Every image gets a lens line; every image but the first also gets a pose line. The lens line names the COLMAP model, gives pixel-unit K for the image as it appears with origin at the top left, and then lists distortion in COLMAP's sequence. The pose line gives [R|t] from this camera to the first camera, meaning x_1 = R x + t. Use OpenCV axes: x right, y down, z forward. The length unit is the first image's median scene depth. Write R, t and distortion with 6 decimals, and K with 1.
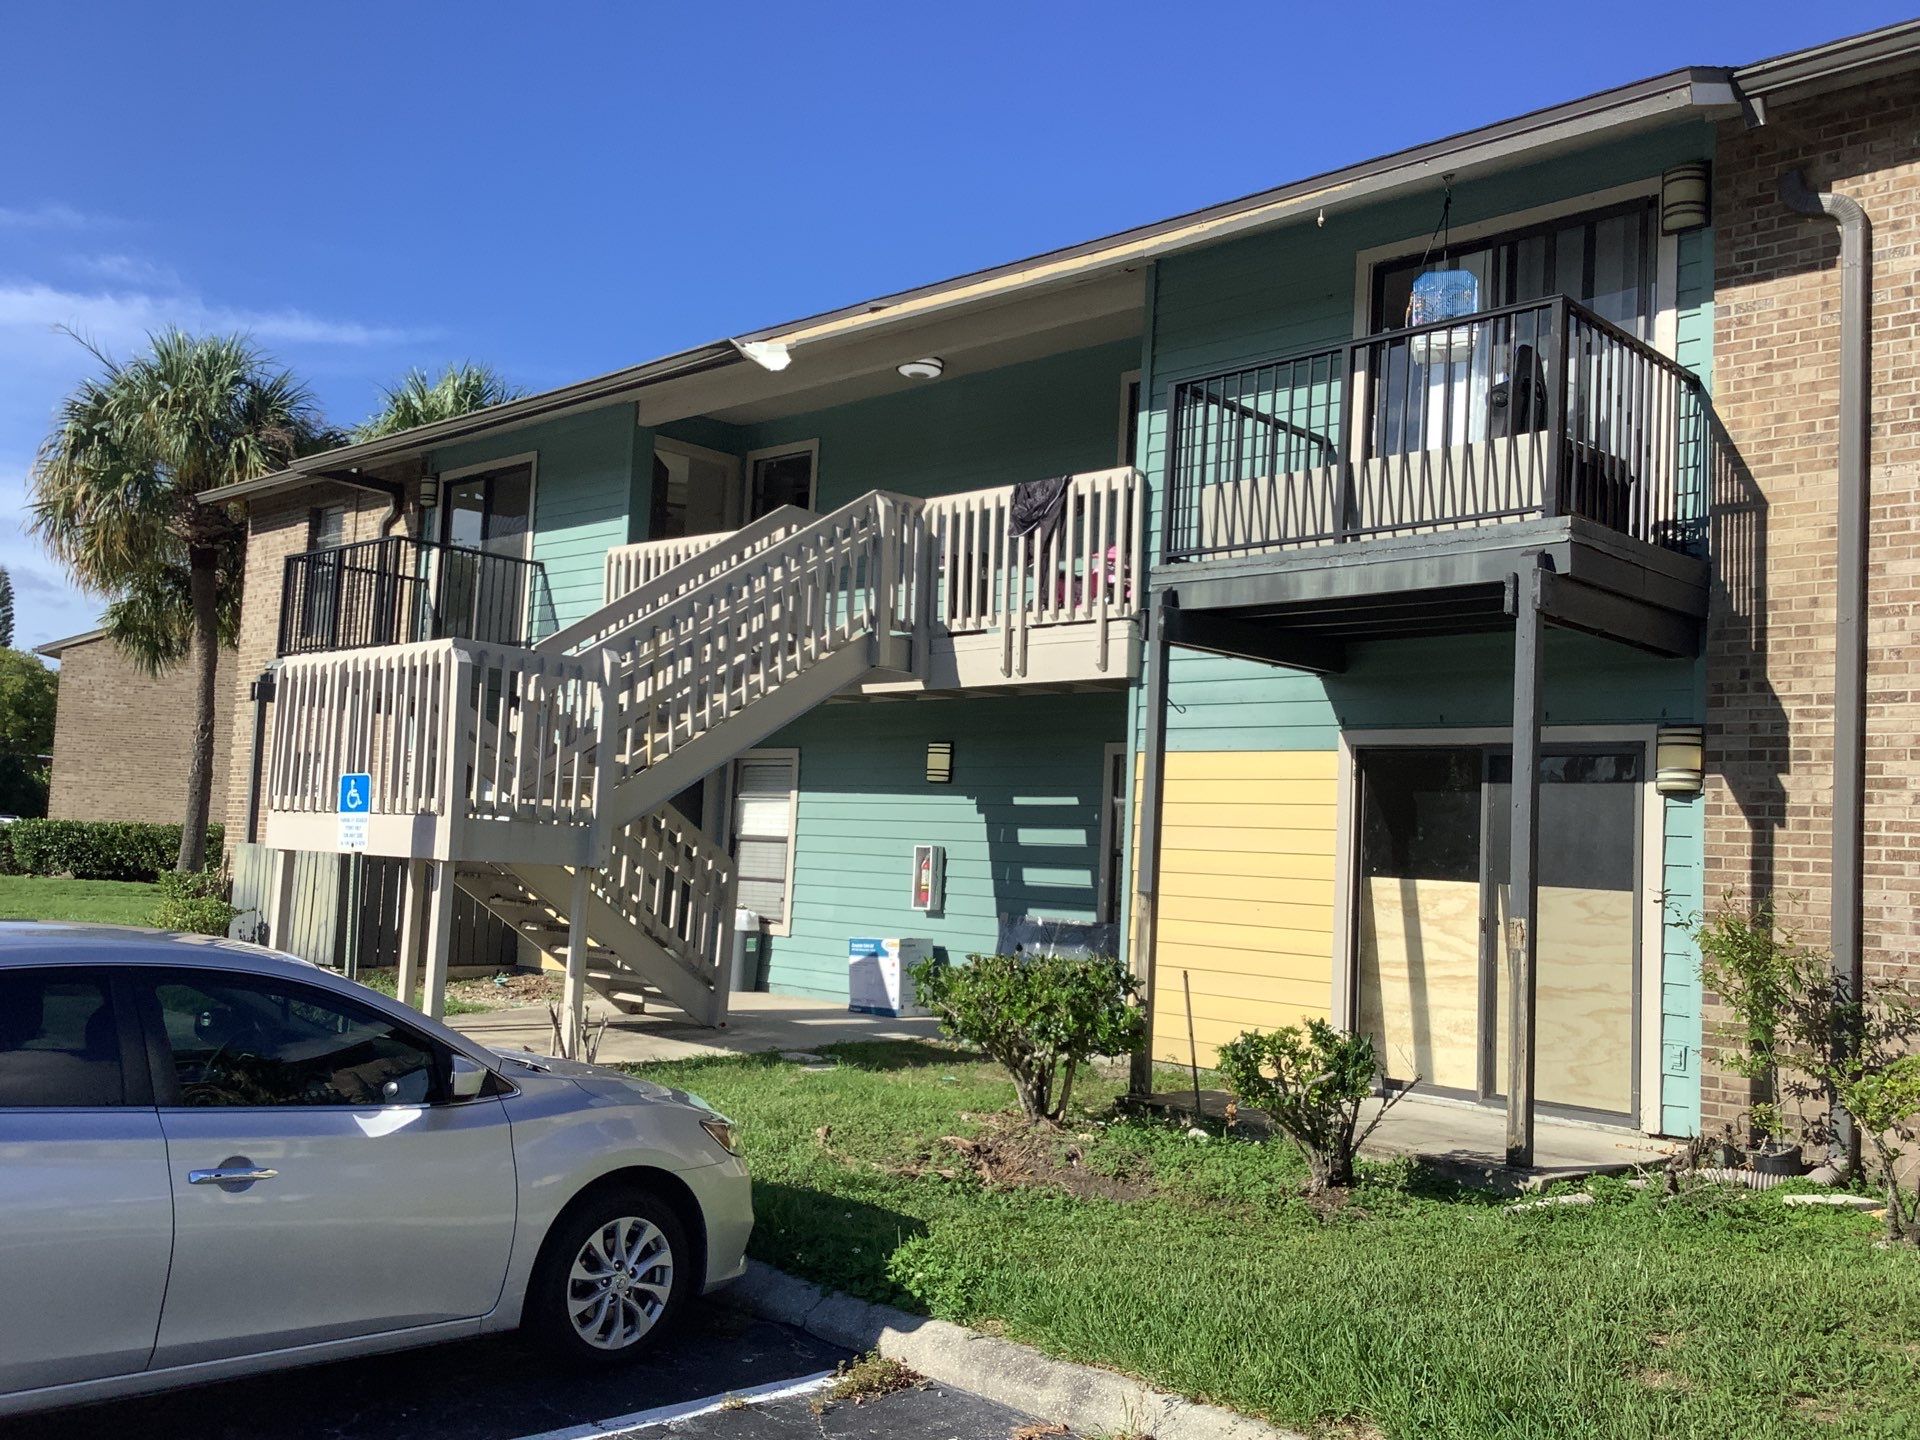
lens RADIAL K [[1680.5, 0, 960.0], [0, 1680.5, 720.0], [0, 0, 1]] dist [0.100787, -0.208968]
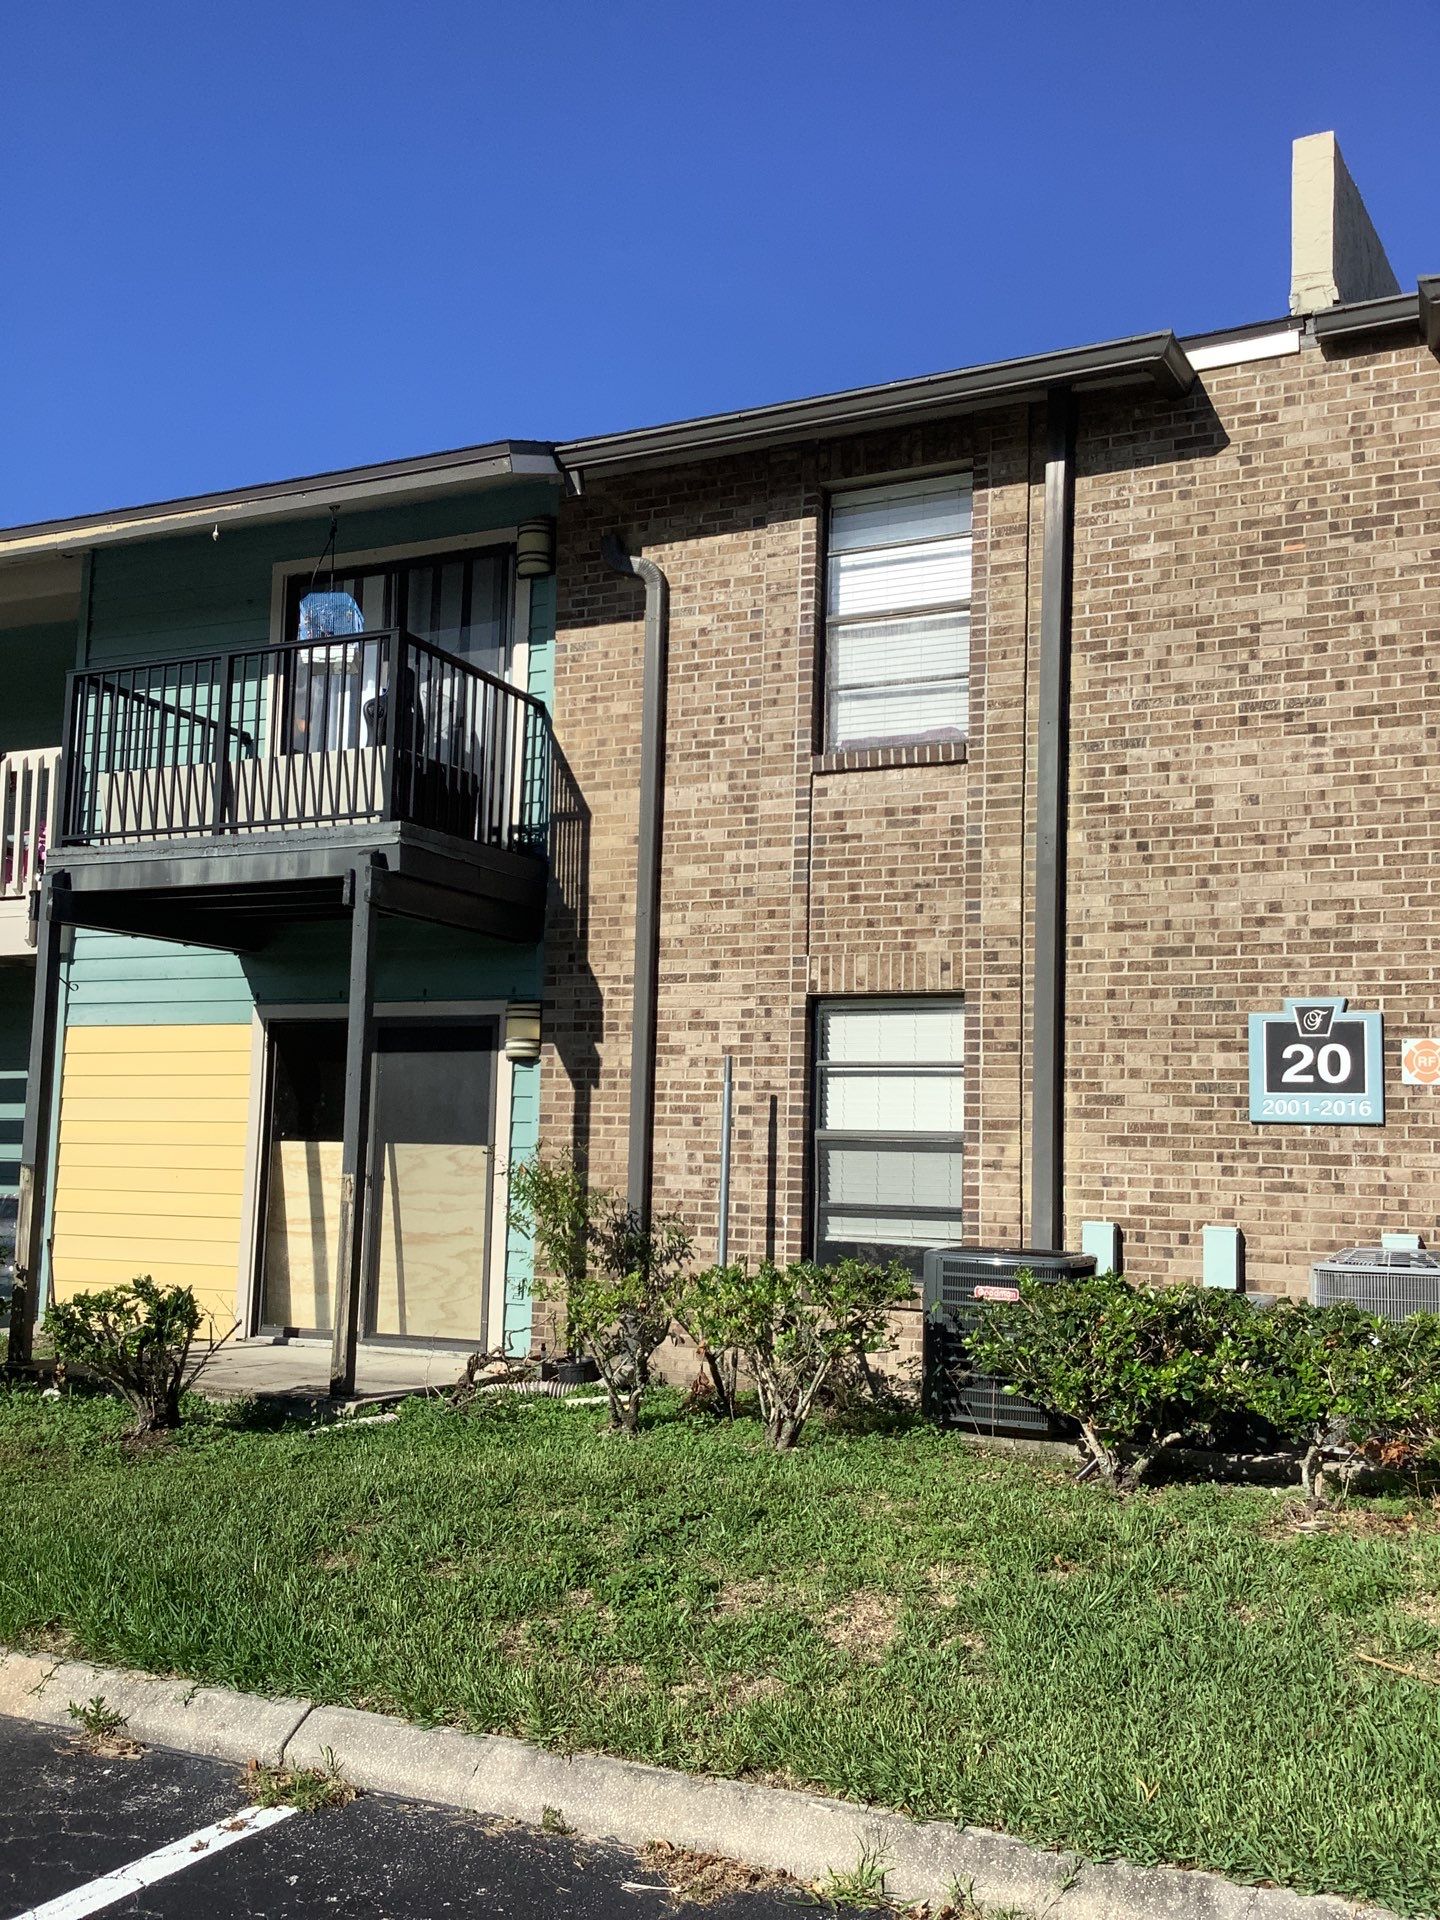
lens RADIAL K [[1685.6, 0, 725.0], [0, 1685.6, 949.1], [0, 0, 1]] dist [0.109233, -0.273198]
pose [[0.938864, 0.007677, 0.344202, 0.157795], [-0.001279, 0.999822, -0.018810, -0.011244], [-0.344285, 0.017219, 0.938707, -0.136170]]
